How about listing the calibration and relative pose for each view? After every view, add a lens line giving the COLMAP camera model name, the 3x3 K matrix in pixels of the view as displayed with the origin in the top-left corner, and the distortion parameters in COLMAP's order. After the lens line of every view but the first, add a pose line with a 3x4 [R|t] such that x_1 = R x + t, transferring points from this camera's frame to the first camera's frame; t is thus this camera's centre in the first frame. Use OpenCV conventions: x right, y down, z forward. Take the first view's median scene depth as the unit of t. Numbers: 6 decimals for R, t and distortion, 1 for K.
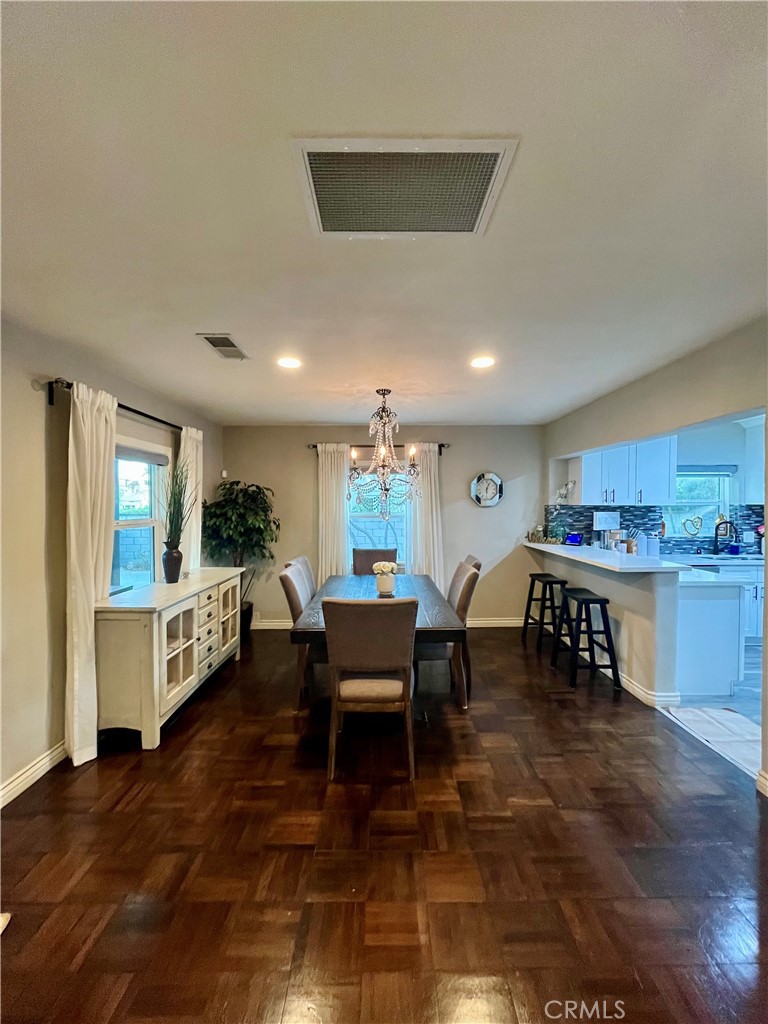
lens RADIAL K [[411.2, 0, 385.8], [0, 411.2, 507.6], [0, 0, 1]] dist [-0.003377, -0.000291]
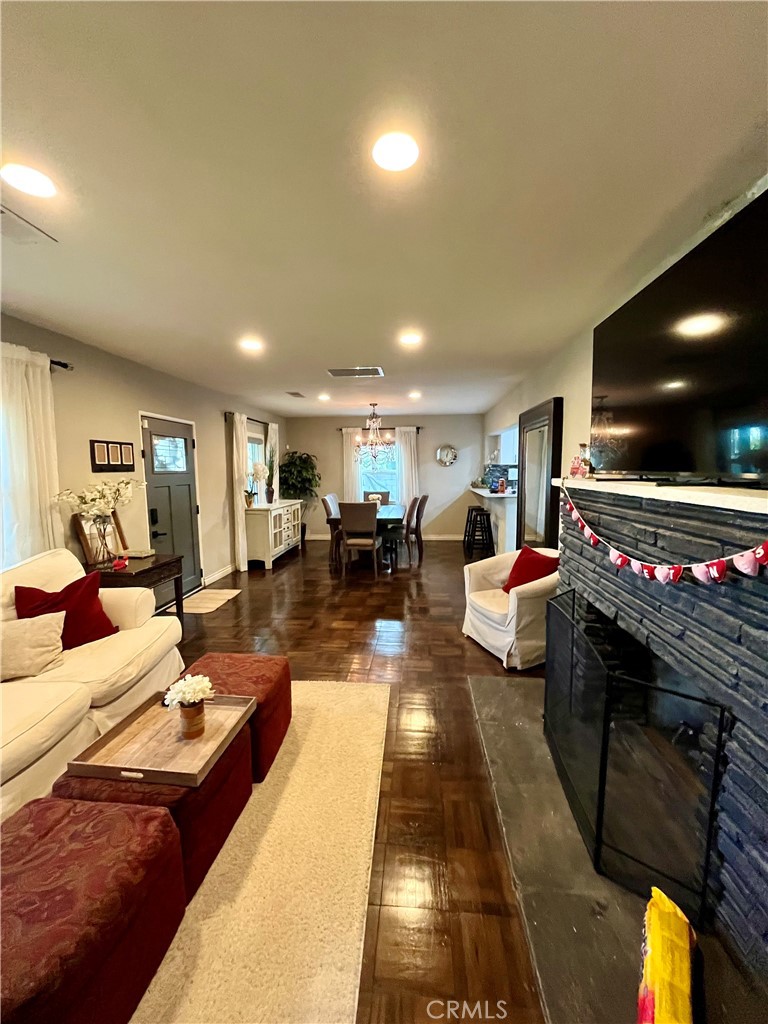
lens RADIAL K [[411.2, 0, 385.6], [0, 411.2, 511.1], [0, 0, 1]] dist [-0.003377, -0.000291]
pose [[0.995715, 0.005241, -0.092324, 0.237985], [0.003625, 0.995413, 0.095602, 0.028095], [0.092402, -0.095527, 0.991129, -0.963090]]
